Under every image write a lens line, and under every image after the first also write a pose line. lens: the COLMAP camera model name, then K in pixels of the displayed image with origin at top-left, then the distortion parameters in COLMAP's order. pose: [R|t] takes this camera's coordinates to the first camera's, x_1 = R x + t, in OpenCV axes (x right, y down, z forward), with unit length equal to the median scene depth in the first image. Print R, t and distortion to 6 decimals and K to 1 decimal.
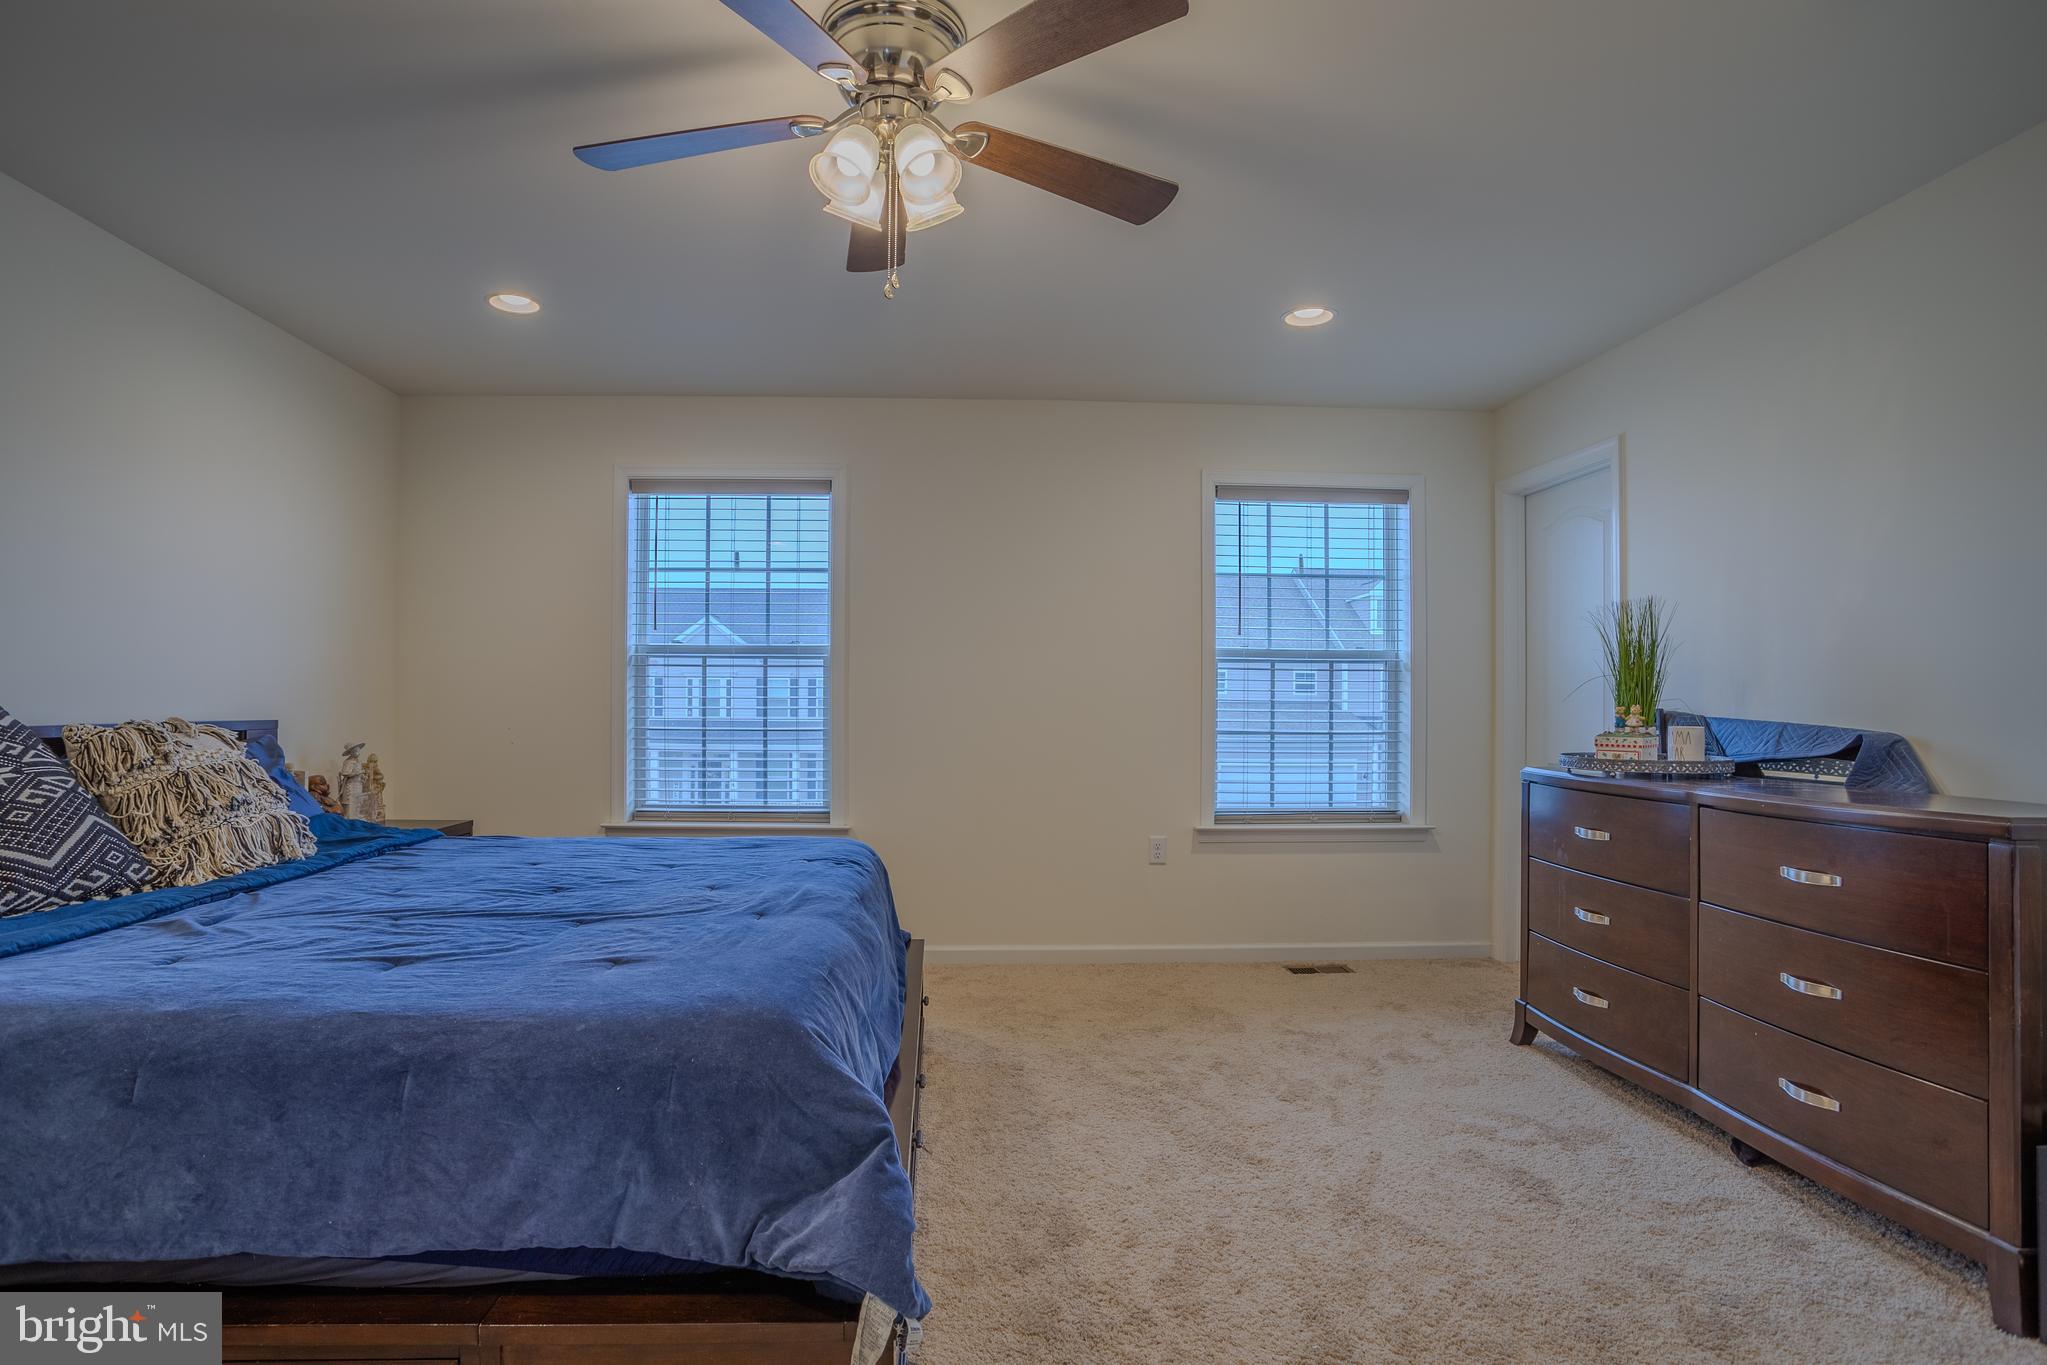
lens RADIAL K [[868.4, 0, 1023.5], [0, 868.4, 682.5], [0, 0, 1]] dist [-0.080833, 0.023791]
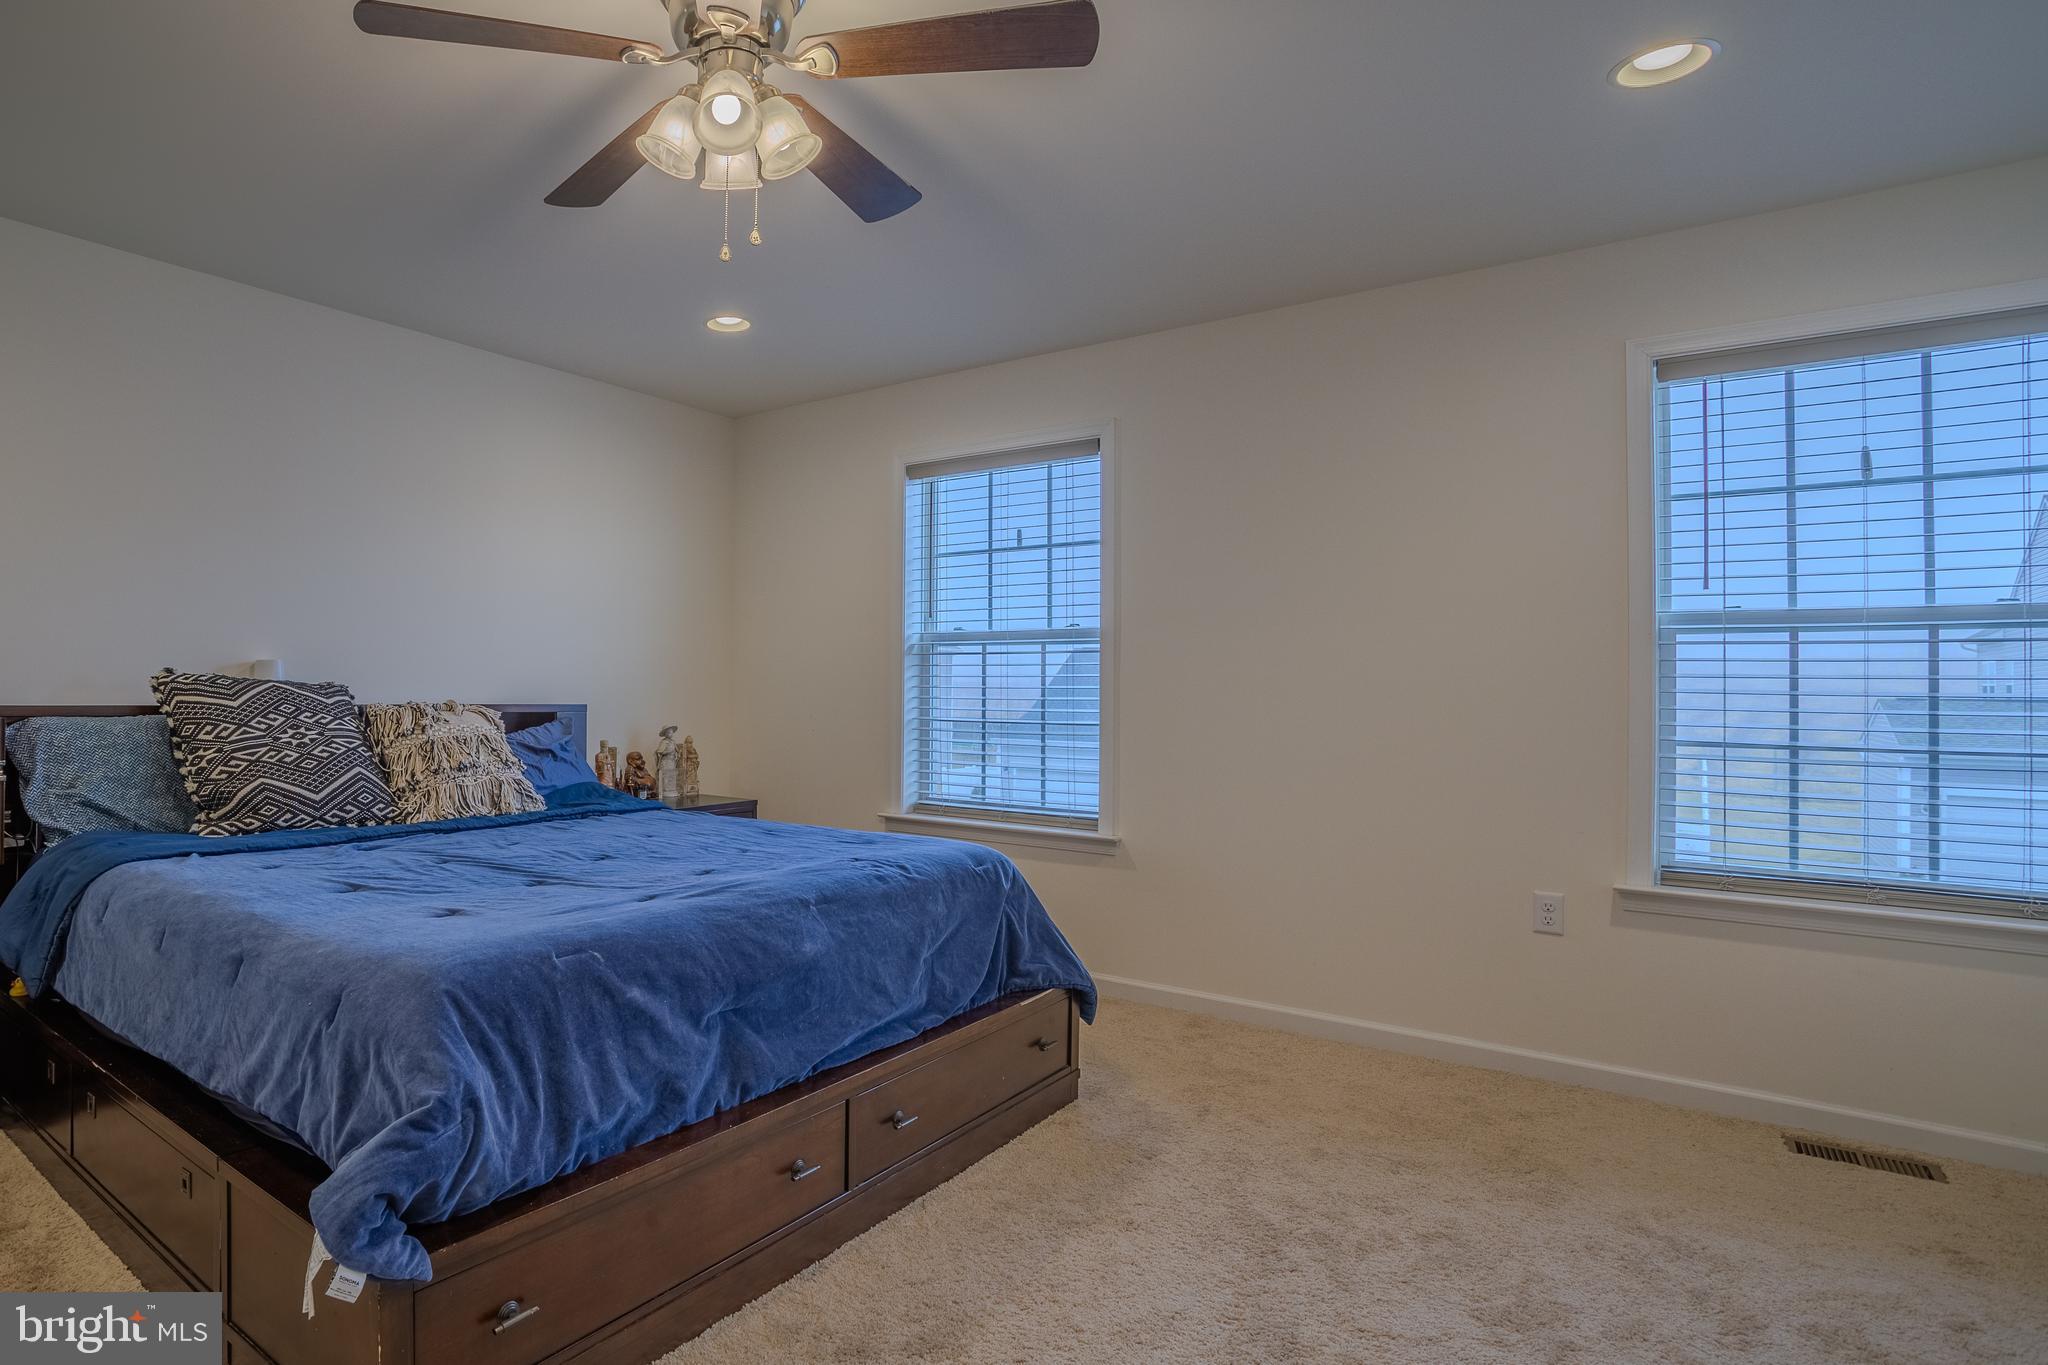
lens RADIAL K [[1018.4, 0, 1021.0], [0, 1018.4, 670.9], [0, 0, 1]] dist [-0.083176, 0.037101]
pose [[0.789363, -0.008289, -0.613871, 0.480491], [0.007151, 0.999965, -0.004307, 0.006465], [0.613886, -0.000990, 0.789394, 0.203358]]
